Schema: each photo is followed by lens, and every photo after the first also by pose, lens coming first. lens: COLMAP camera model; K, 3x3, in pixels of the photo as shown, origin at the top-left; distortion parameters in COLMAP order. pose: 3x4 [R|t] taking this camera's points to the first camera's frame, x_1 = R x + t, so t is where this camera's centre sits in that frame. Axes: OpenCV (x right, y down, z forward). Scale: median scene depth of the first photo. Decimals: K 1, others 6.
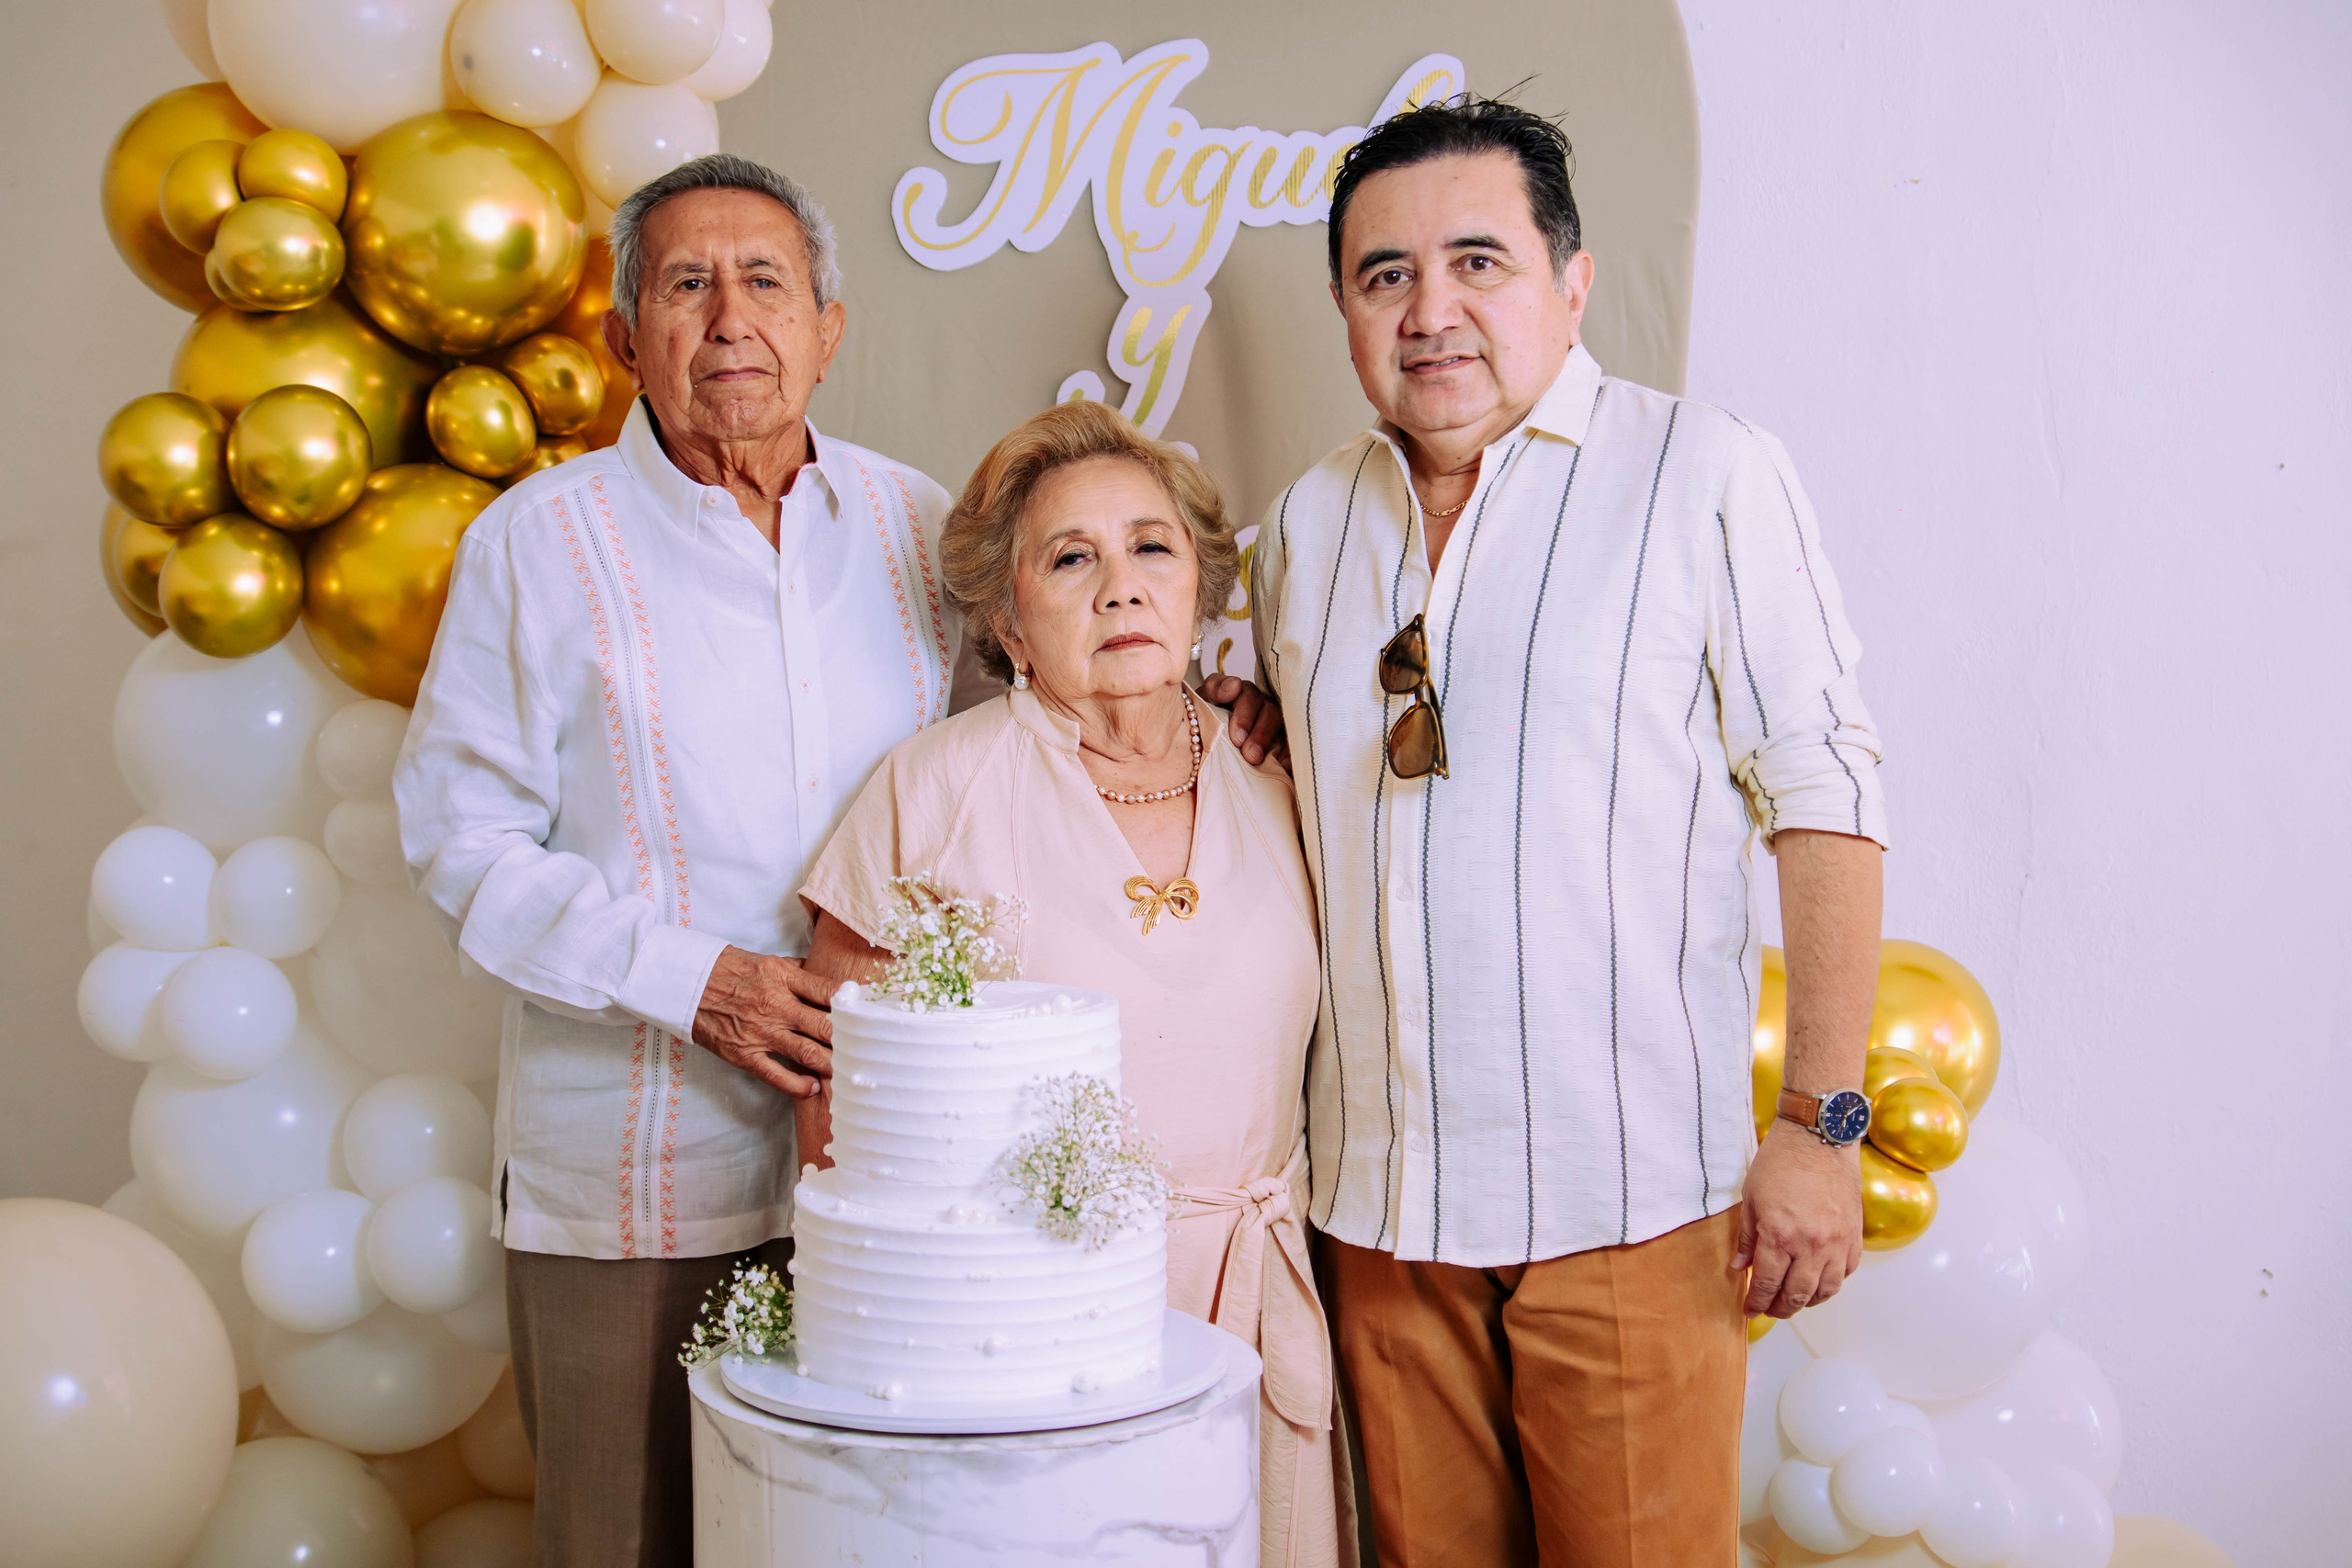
lens RADIAL K [[3320.4, 0, 1167.7], [0, 3320.4, 742.0], [0, 0, 1]] dist [0.042110, 0.000000]
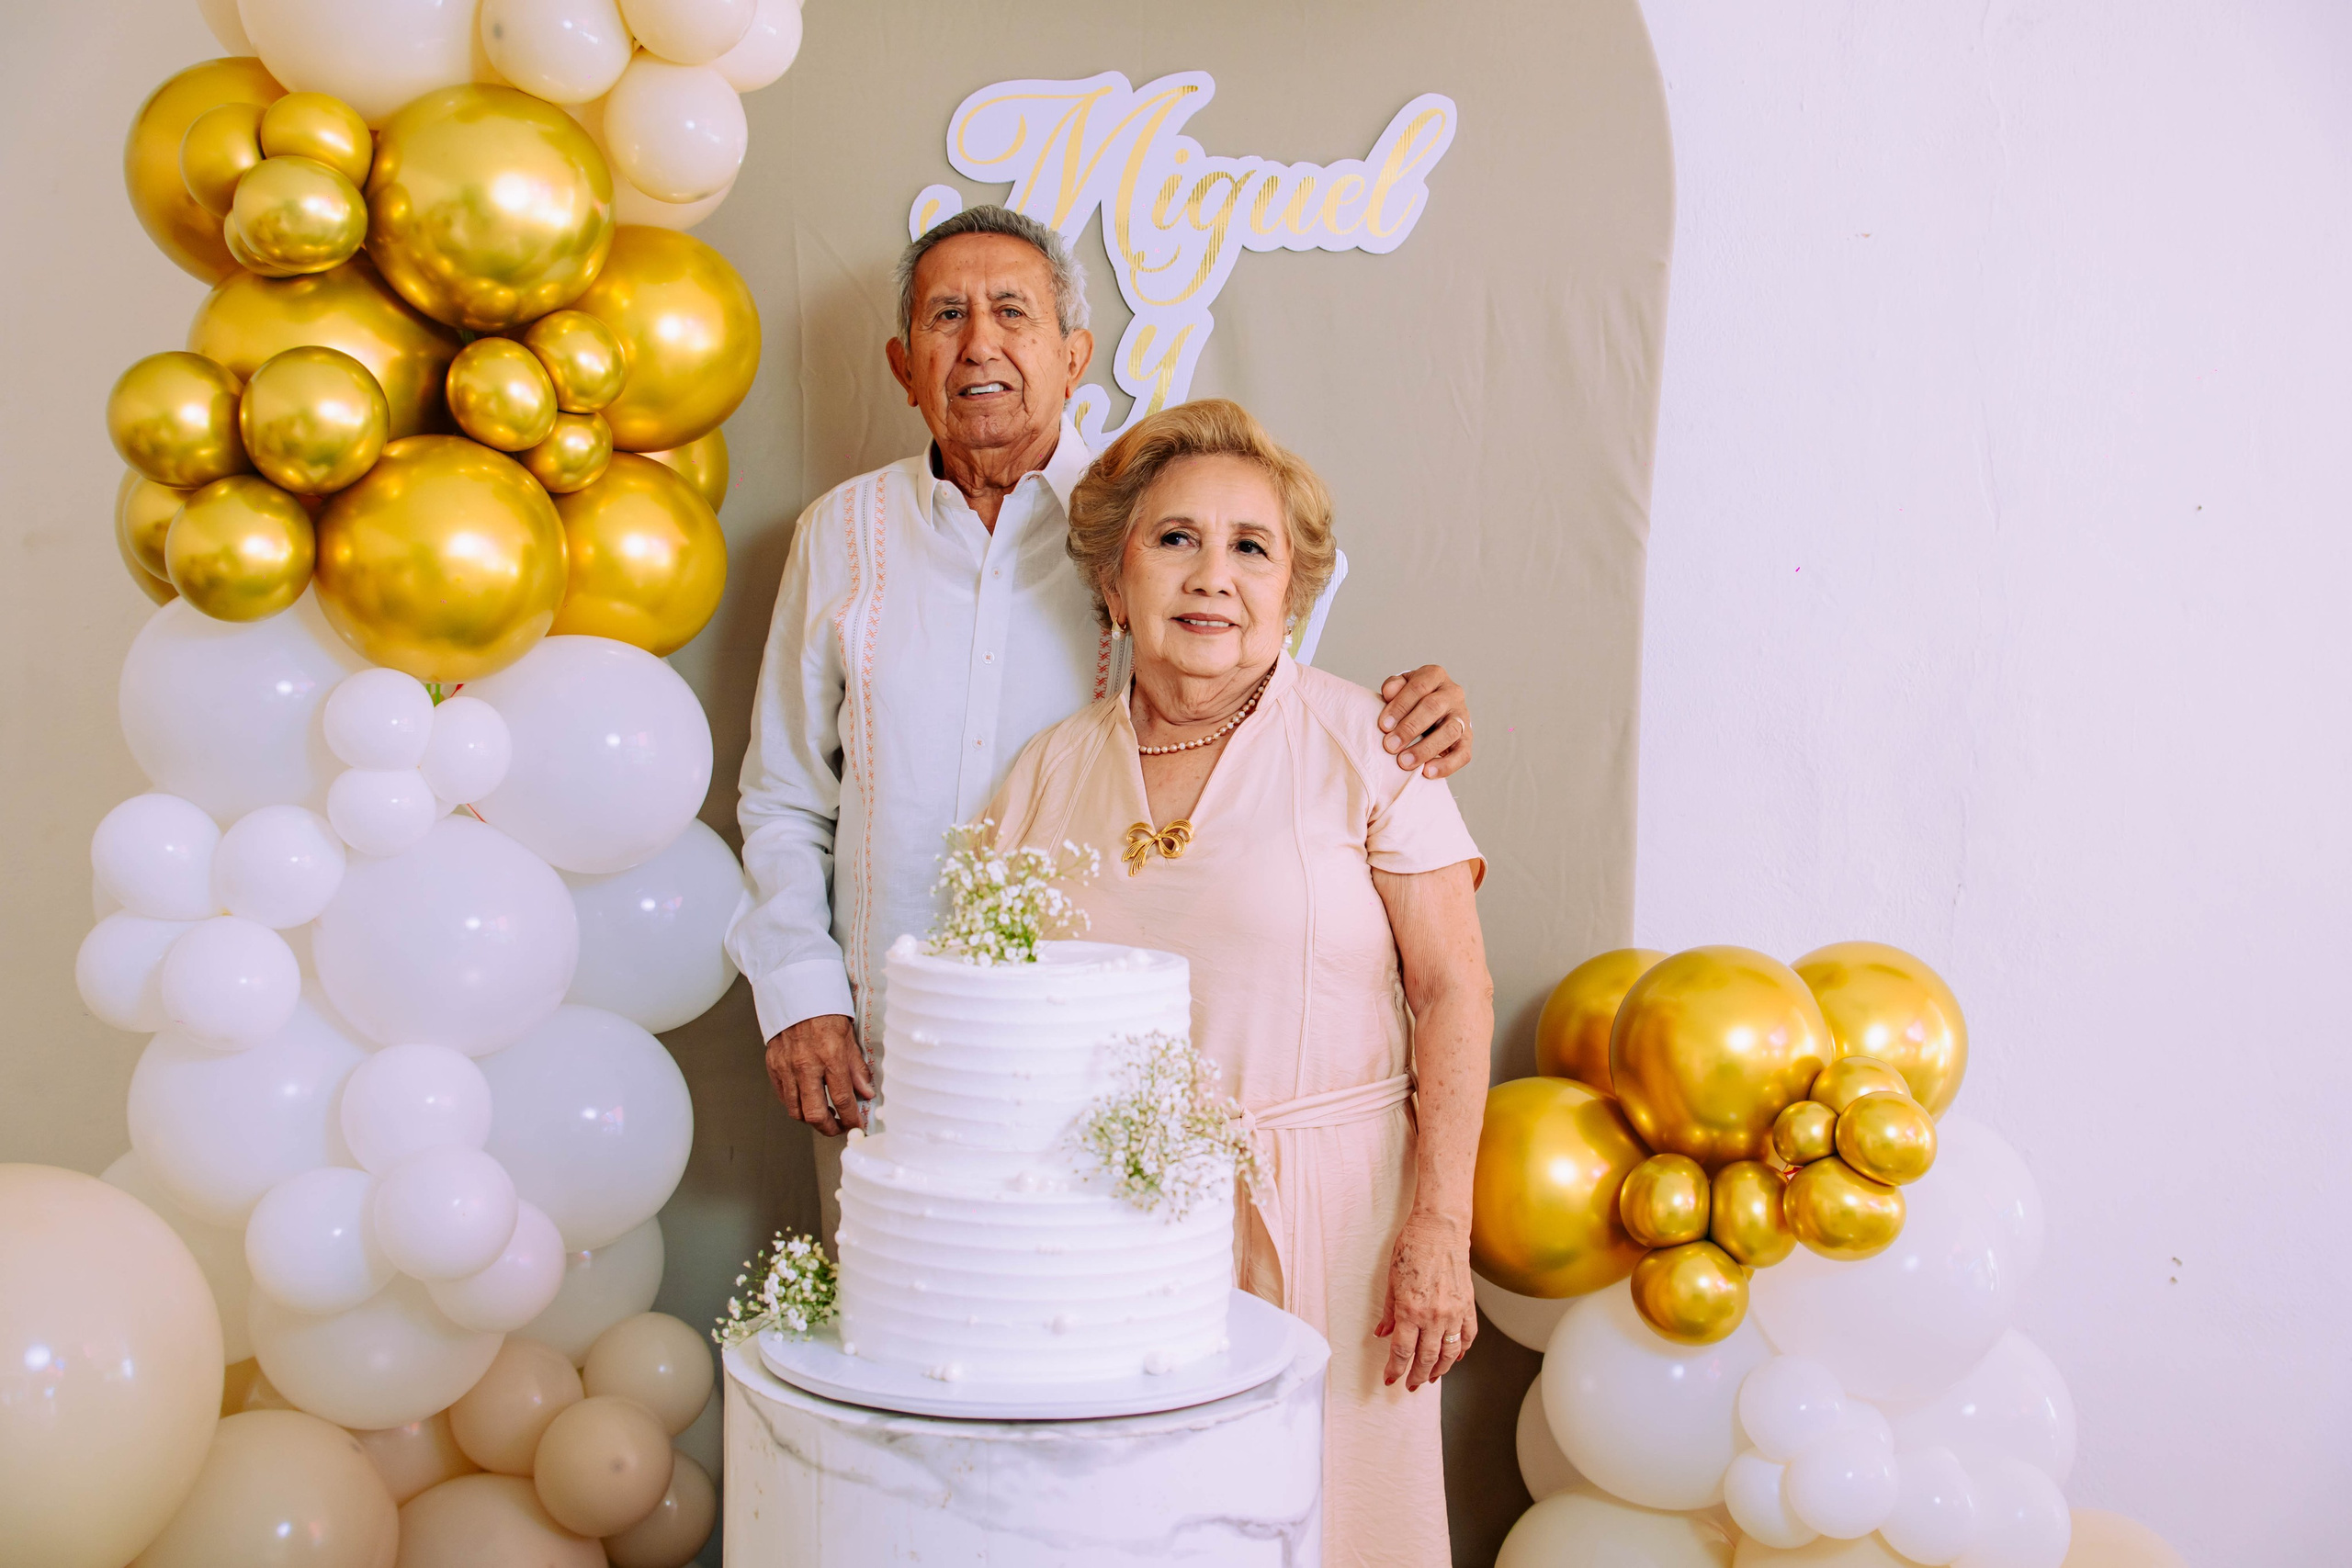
lens RADIAL K [[2576.4, 0, 1150.3], [0, 2576.4, 790.1], [0, 0, 1]] dist [0.034247, 0.000000]
pose [[0.997493, 0.017711, 0.068510, -0.078490], [-0.015419, 0.999308, -0.033841, 0.055383], [-0.069062, 0.032700, 0.997076, 0.269152]]
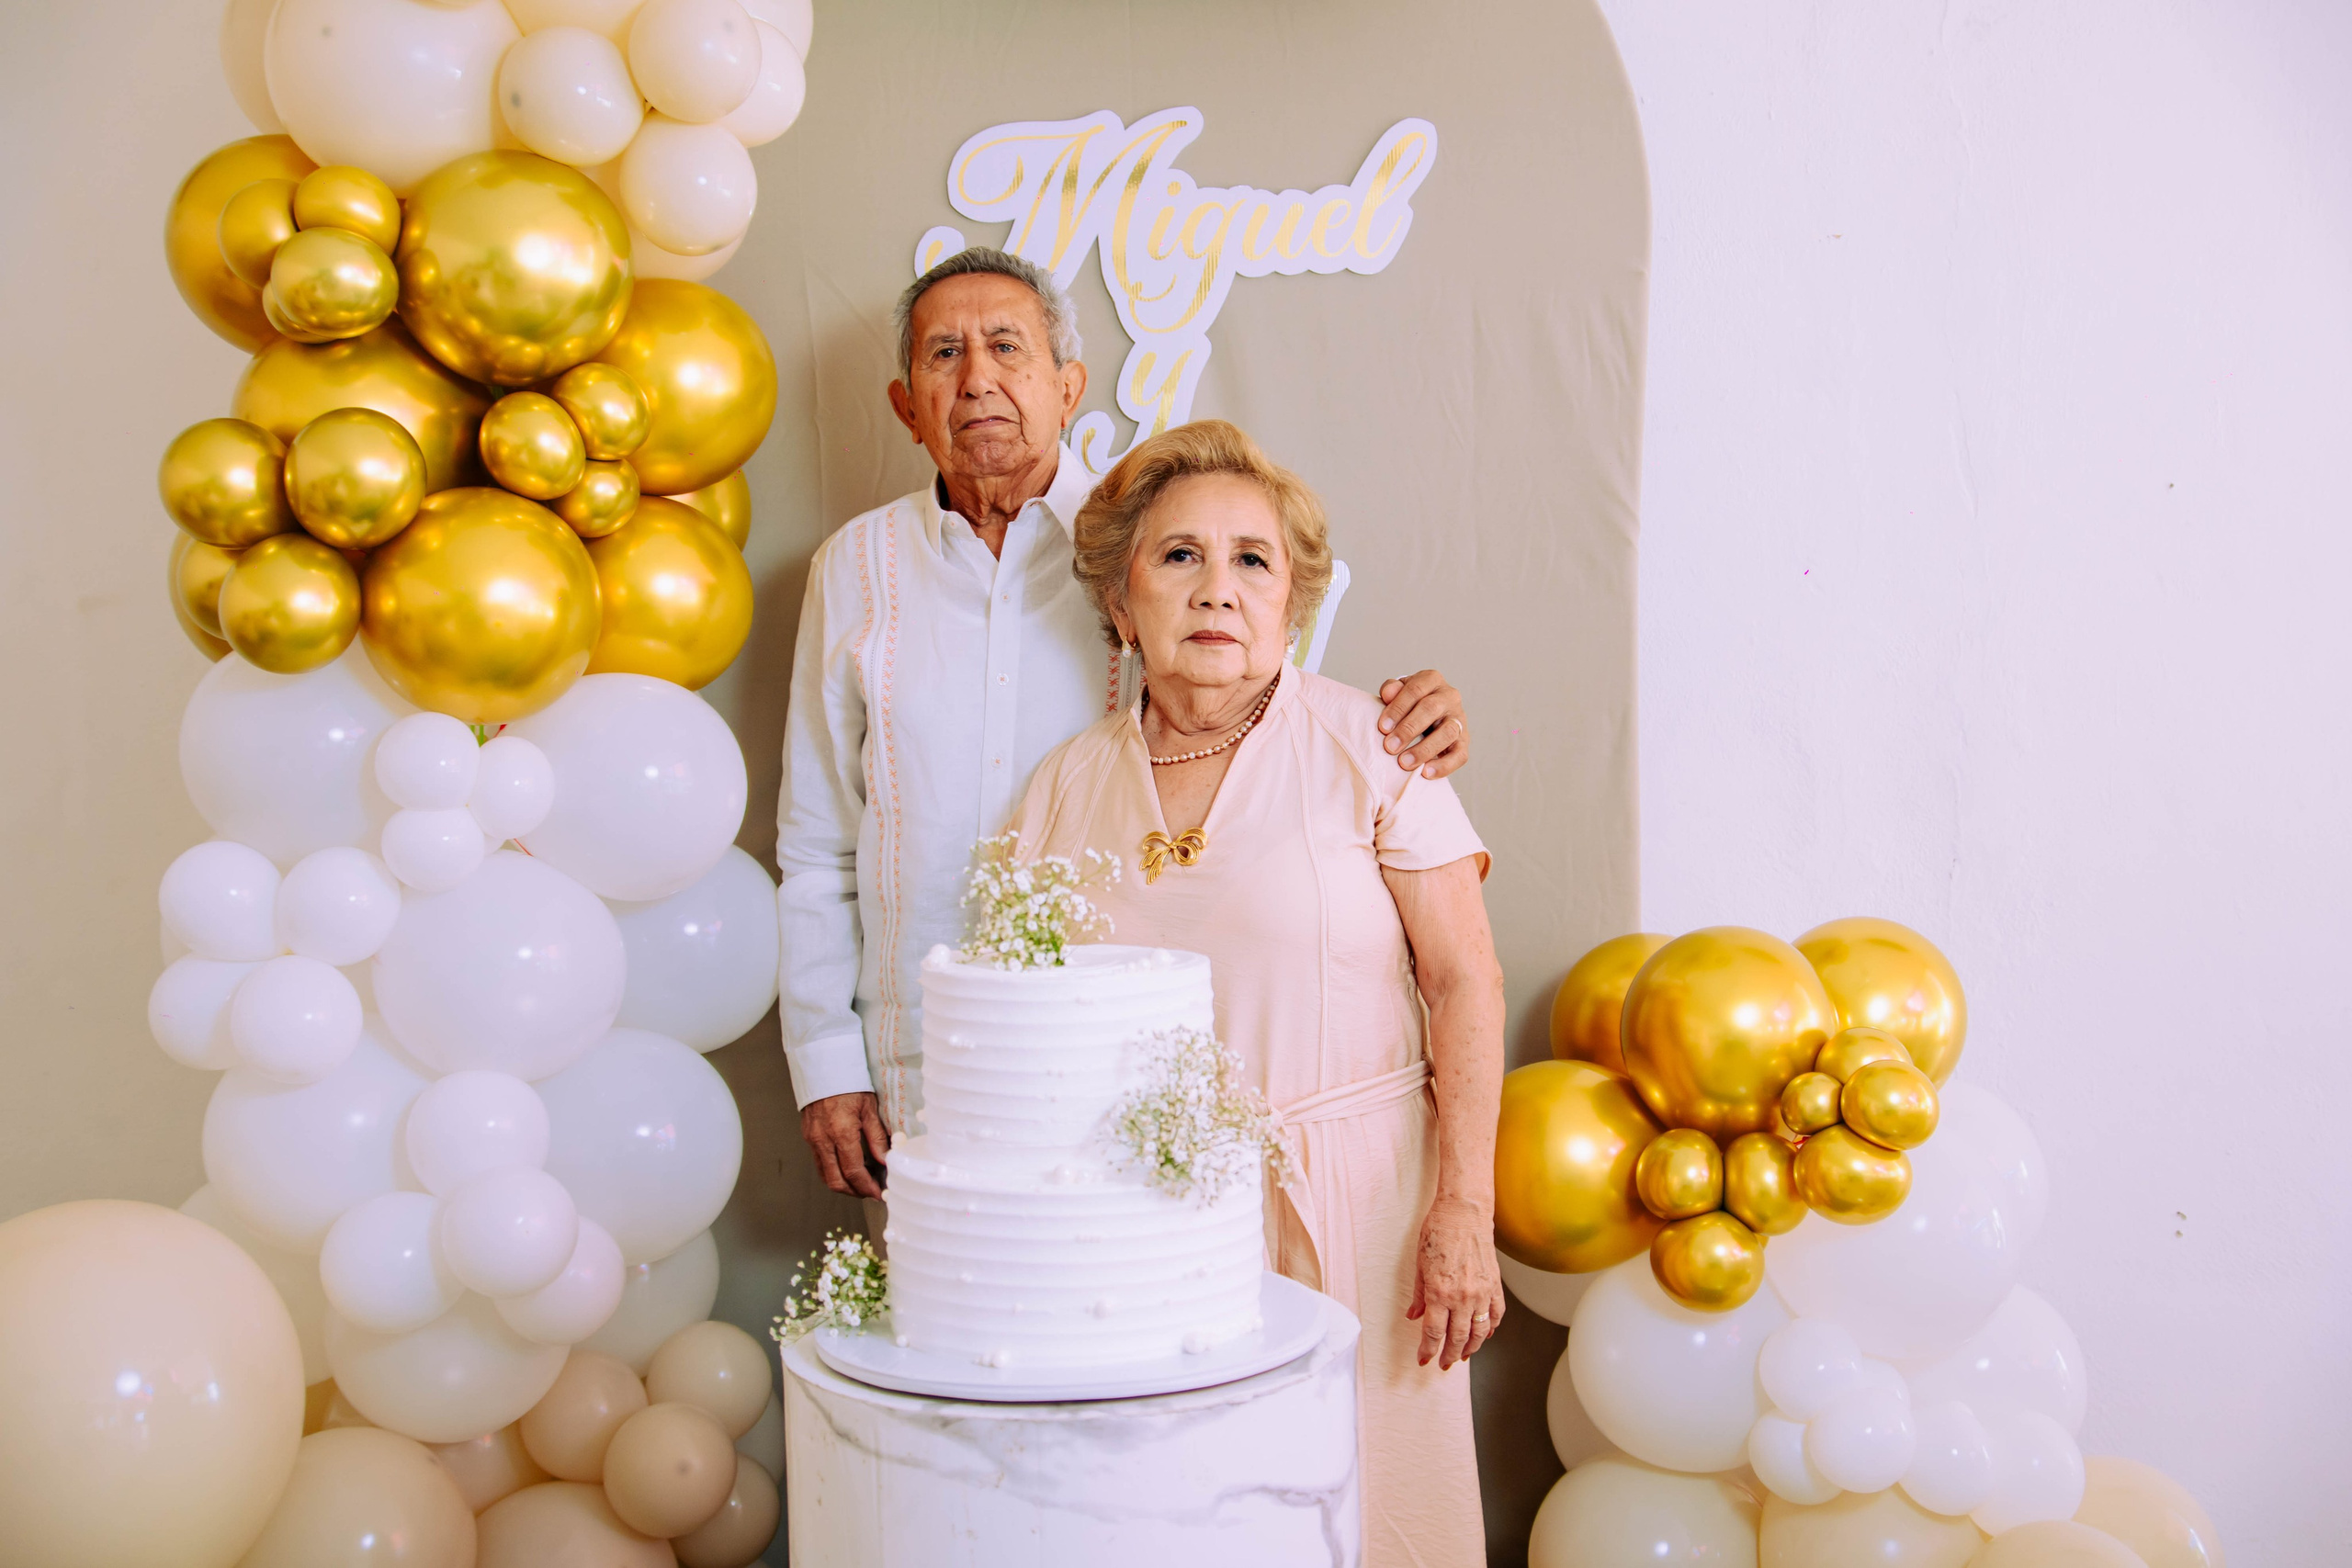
lens RADIAL K [[2576.4, 0, 1141.7], [0, 2576.4, 782.2], [0, 0, 1]] dist [0.034247, 0.000000]
pose [[0.998226, -0.022180, 0.055251, -0.078045], [0.024611, 0.998741, -0.043715, 0.059484], [-0.054212, 0.044997, 0.997515, 0.232547]]
